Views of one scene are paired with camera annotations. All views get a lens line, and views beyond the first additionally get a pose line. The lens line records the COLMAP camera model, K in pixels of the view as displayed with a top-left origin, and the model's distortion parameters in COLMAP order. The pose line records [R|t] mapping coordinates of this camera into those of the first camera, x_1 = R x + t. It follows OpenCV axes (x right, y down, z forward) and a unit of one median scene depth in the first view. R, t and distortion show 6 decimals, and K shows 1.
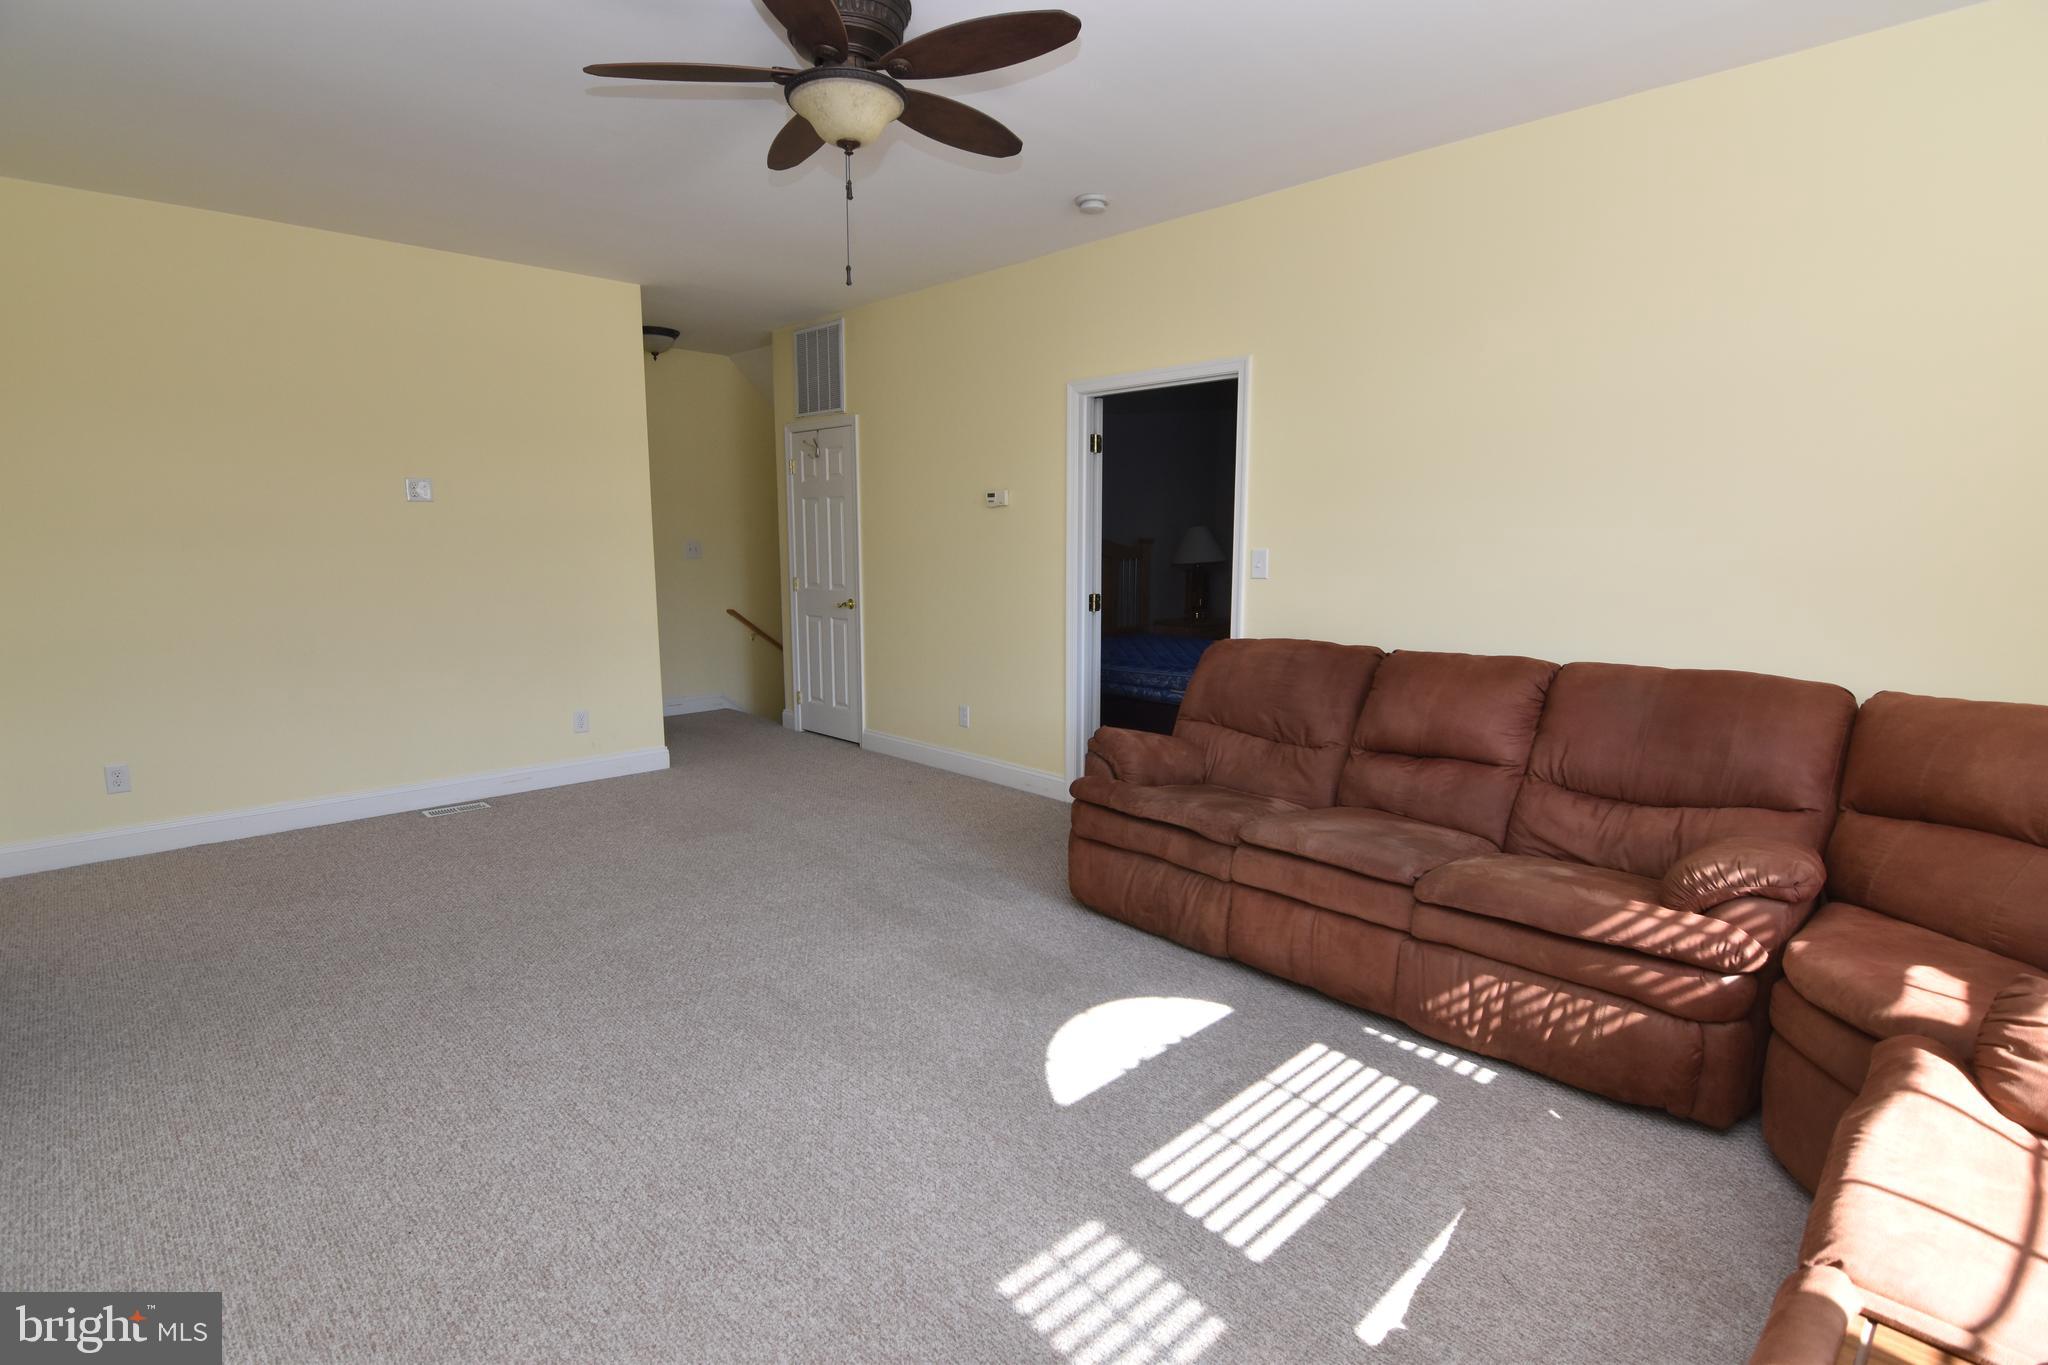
lens RADIAL K [[991.7, 0, 1021.3], [0, 991.7, 682.3], [0, 0, 1]] dist [-0.007758, -0.009924]
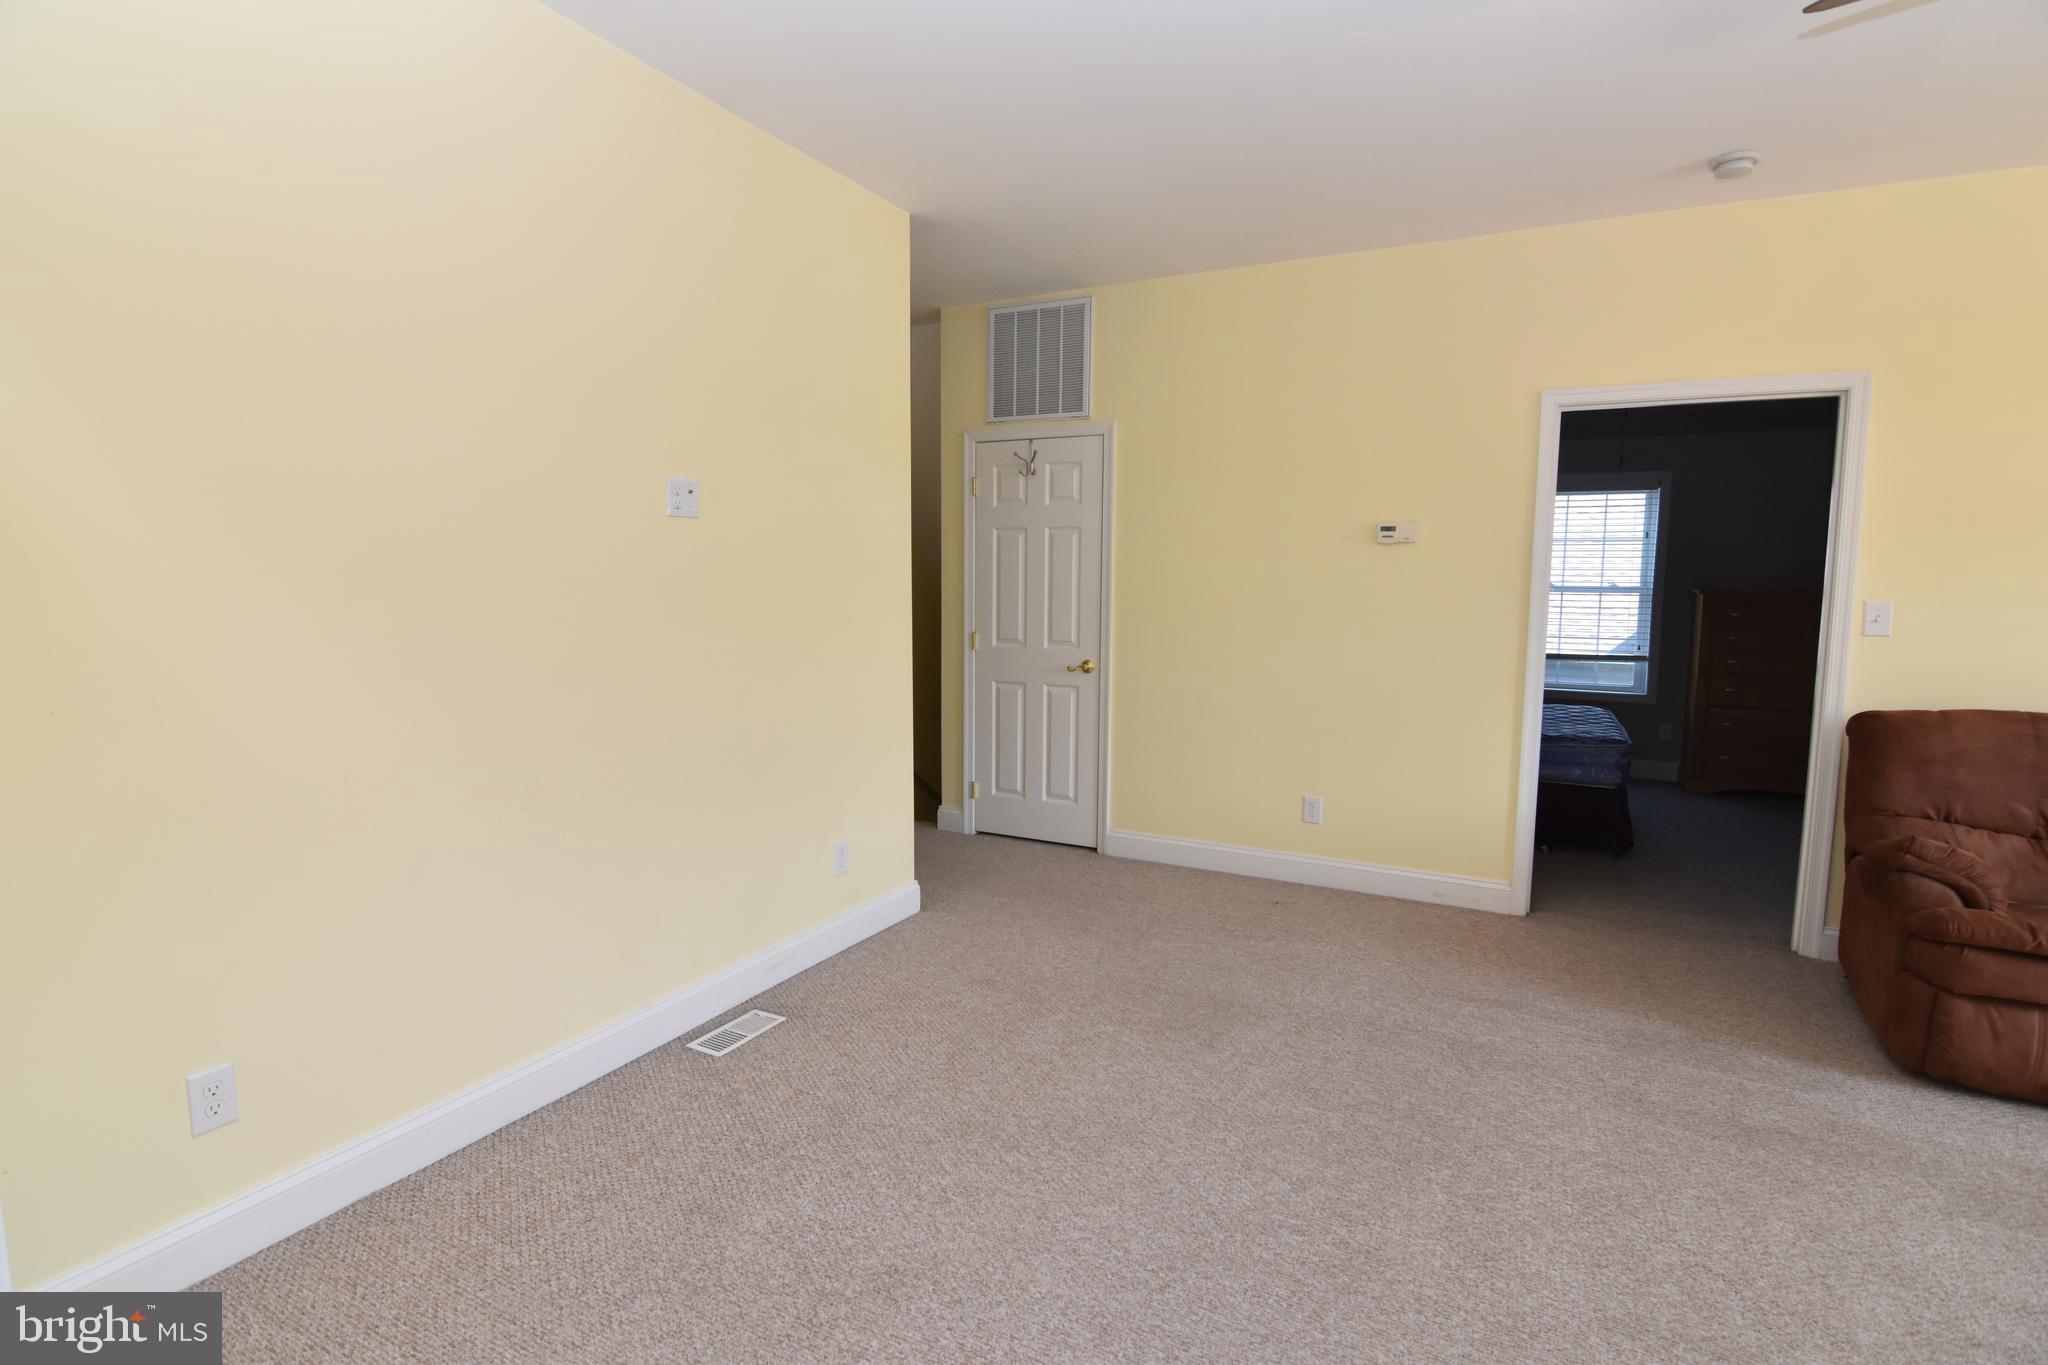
lens RADIAL K [[991.7, 0, 1021.3], [0, 991.7, 682.3], [0, 0, 1]] dist [-0.007758, -0.009924]
pose [[0.950562, -0.025408, 0.309492, -0.781417], [0.037844, 0.998697, -0.034244, -0.072653], [-0.308219, 0.044264, 0.950285, 0.494107]]
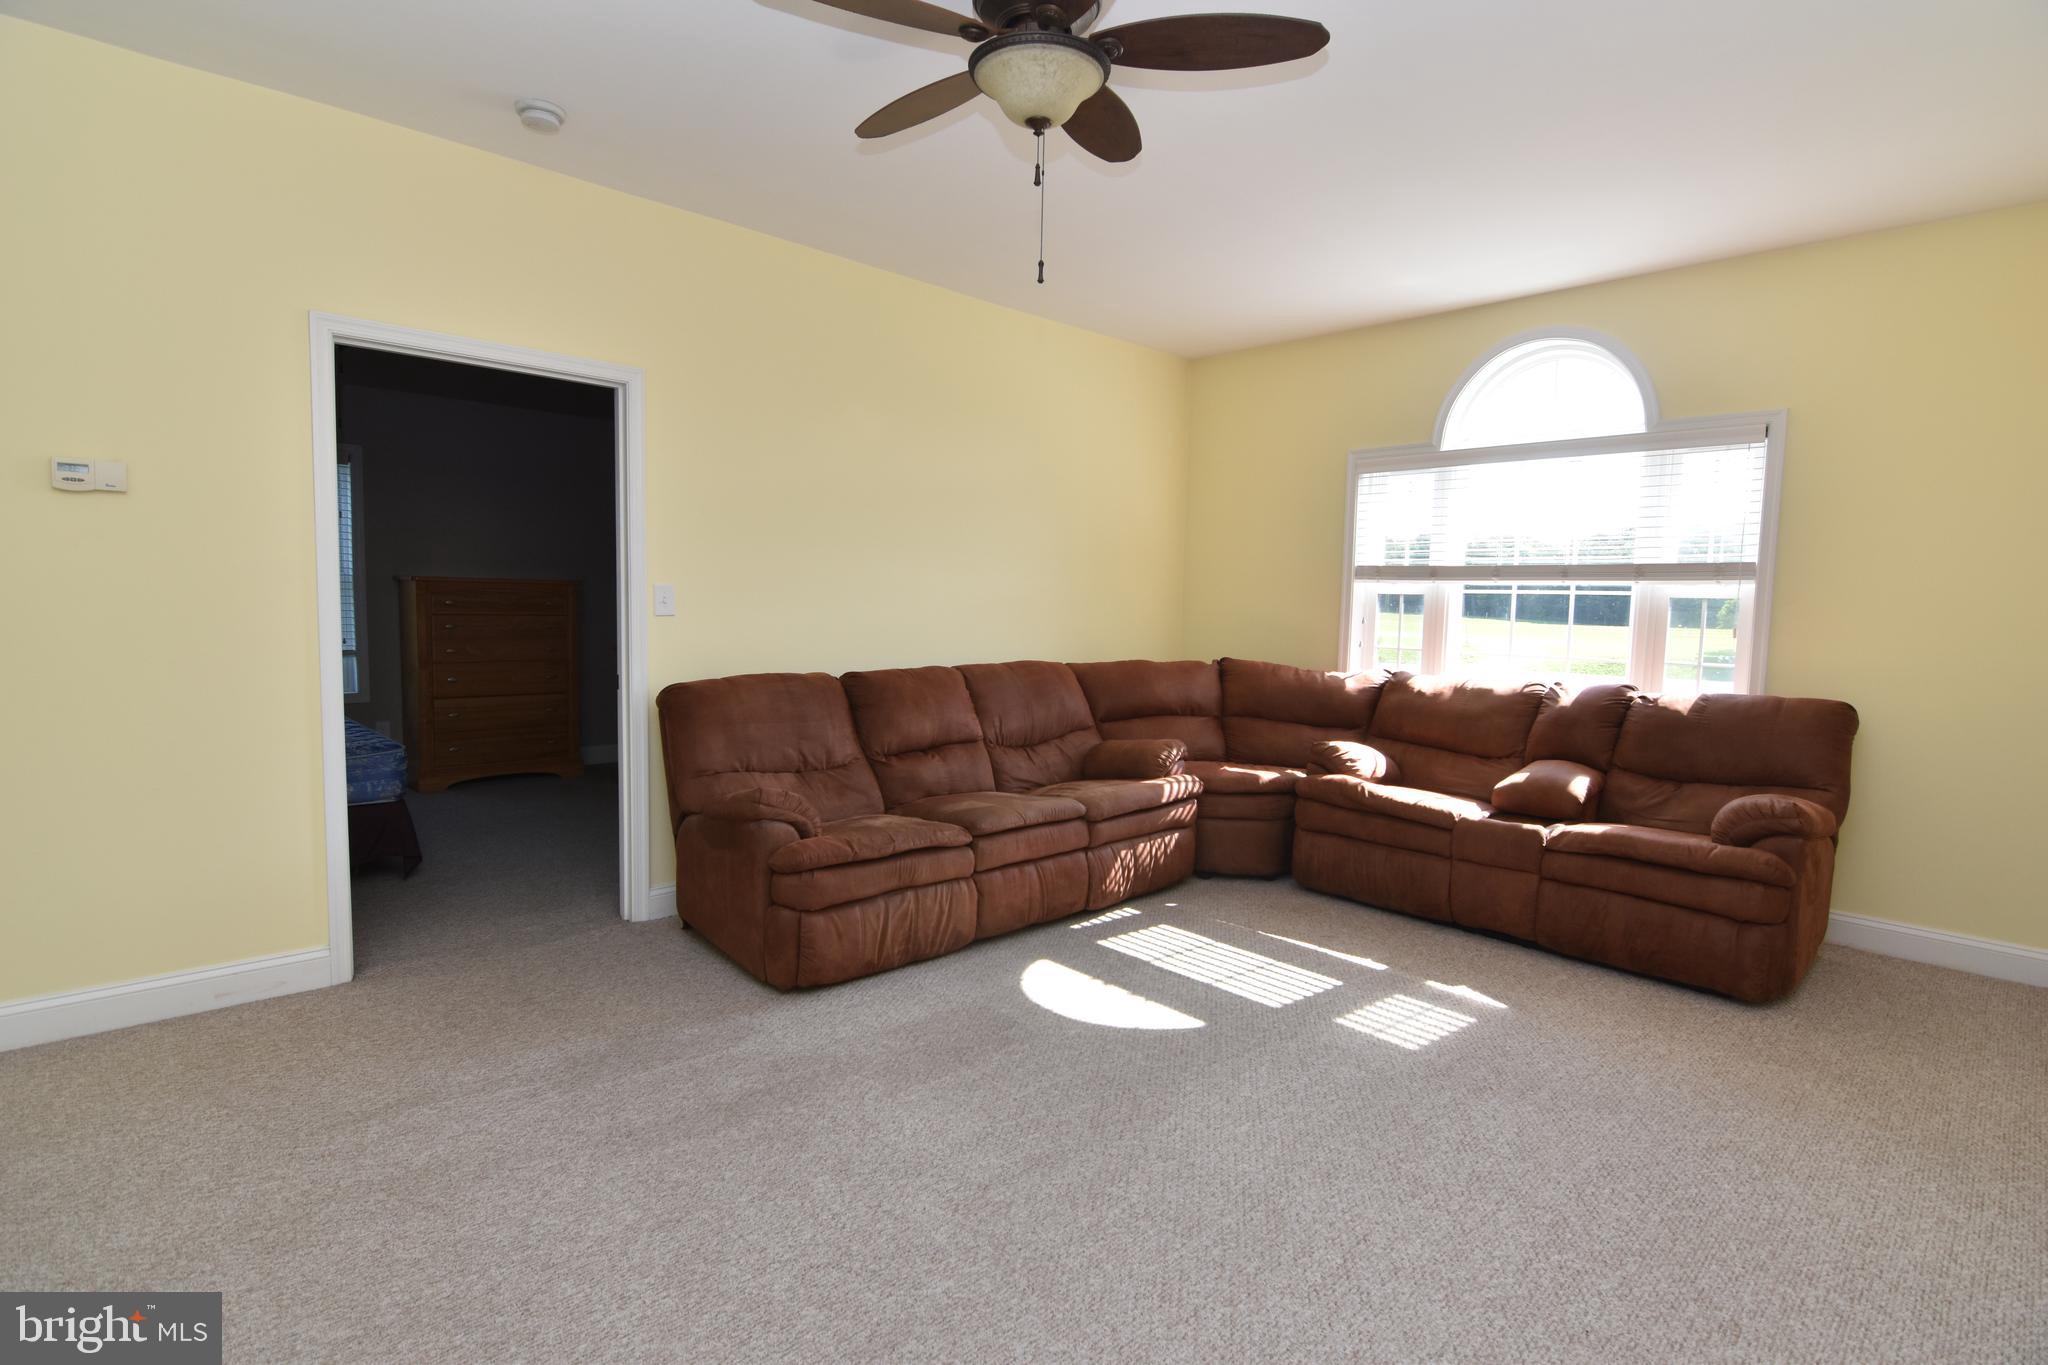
lens RADIAL K [[991.7, 0, 1021.3], [0, 991.7, 682.3], [0, 0, 1]] dist [-0.007758, -0.009924]
pose [[-0.004310, -0.083093, 0.996532, -0.757930], [0.120340, 0.989256, 0.083007, -0.089350], [-0.992723, 0.120280, 0.005736, 0.752772]]
